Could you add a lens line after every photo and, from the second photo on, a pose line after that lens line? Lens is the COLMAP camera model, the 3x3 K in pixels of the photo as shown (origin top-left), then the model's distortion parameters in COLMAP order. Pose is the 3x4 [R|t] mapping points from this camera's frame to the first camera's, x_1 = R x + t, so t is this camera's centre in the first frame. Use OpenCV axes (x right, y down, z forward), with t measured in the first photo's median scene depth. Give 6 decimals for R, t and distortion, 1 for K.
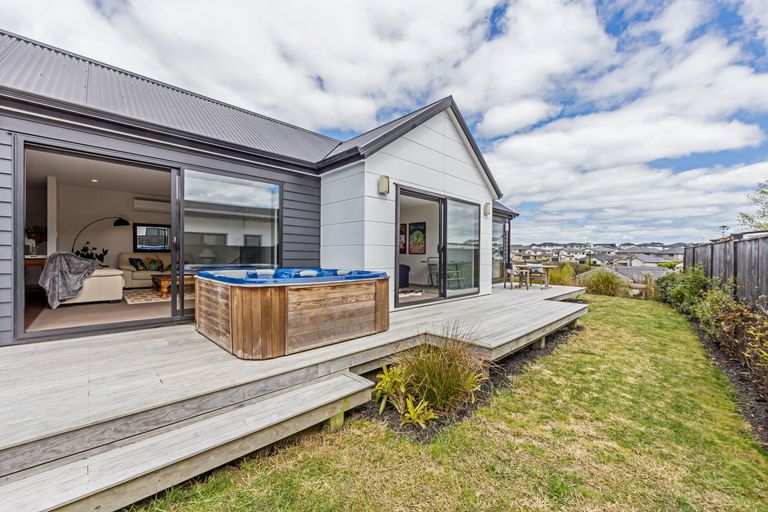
lens RADIAL K [[309.5, 0, 390.2], [0, 309.5, 256.8], [0, 0, 1]] dist [-0.003109, 0.000570]
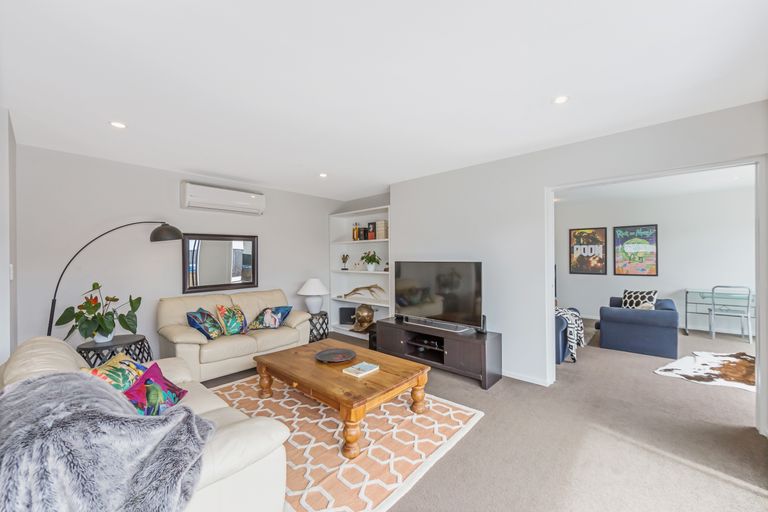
lens RADIAL K [[309.5, 0, 385.0], [0, 309.5, 255.8], [0, 0, 1]] dist [-0.003109, 0.000570]
pose [[0.996964, -0.015767, 0.076250, -0.550057], [0.015970, 0.999870, -0.002055, -0.066784], [-0.076208, 0.003267, 0.997087, 0.495439]]
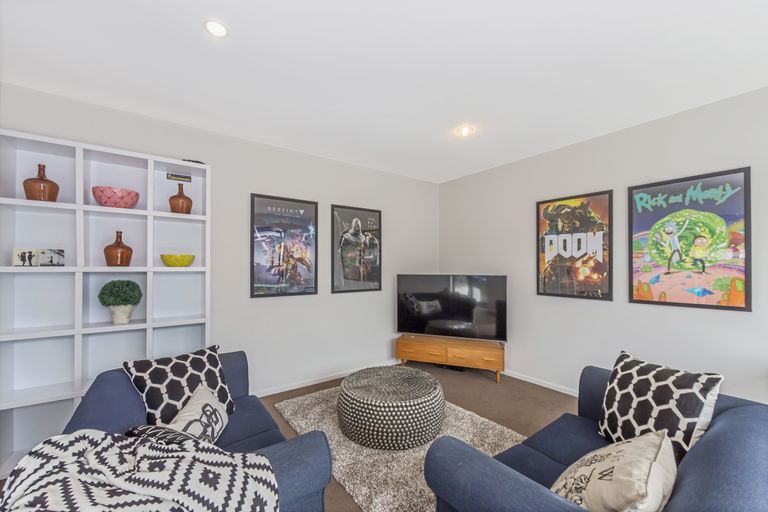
lens RADIAL K [[309.5, 0, 388.6], [0, 309.5, 262.9], [0, 0, 1]] dist [-0.003109, 0.000570]
pose [[0.991950, -0.008965, -0.126311, -0.132531], [0.007718, 0.999917, -0.010361, -0.051044], [0.126393, 0.009303, 0.991937, 0.867470]]
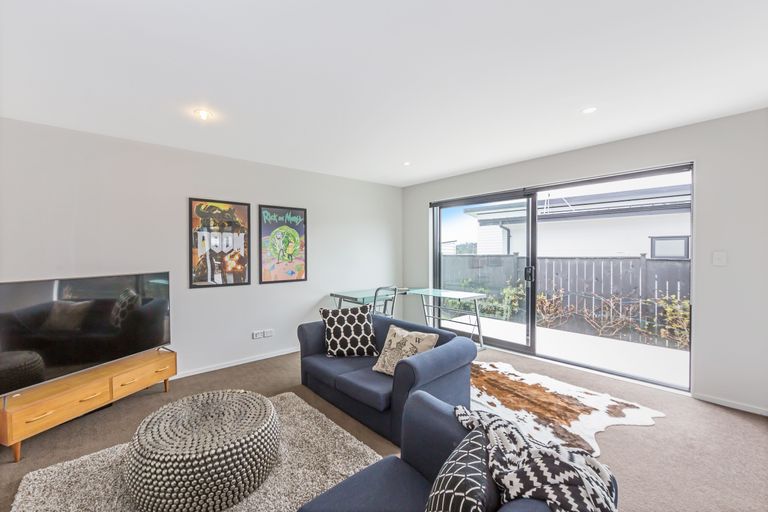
lens RADIAL K [[309.5, 0, 357.7], [0, 309.5, 254.7], [0, 0, 1]] dist [-0.003109, 0.000570]
pose [[0.078973, -0.015763, 0.996752, -0.378600], [0.005329, 0.999867, 0.015390, -0.062032], [-0.996863, 0.004096, 0.079047, 1.031642]]
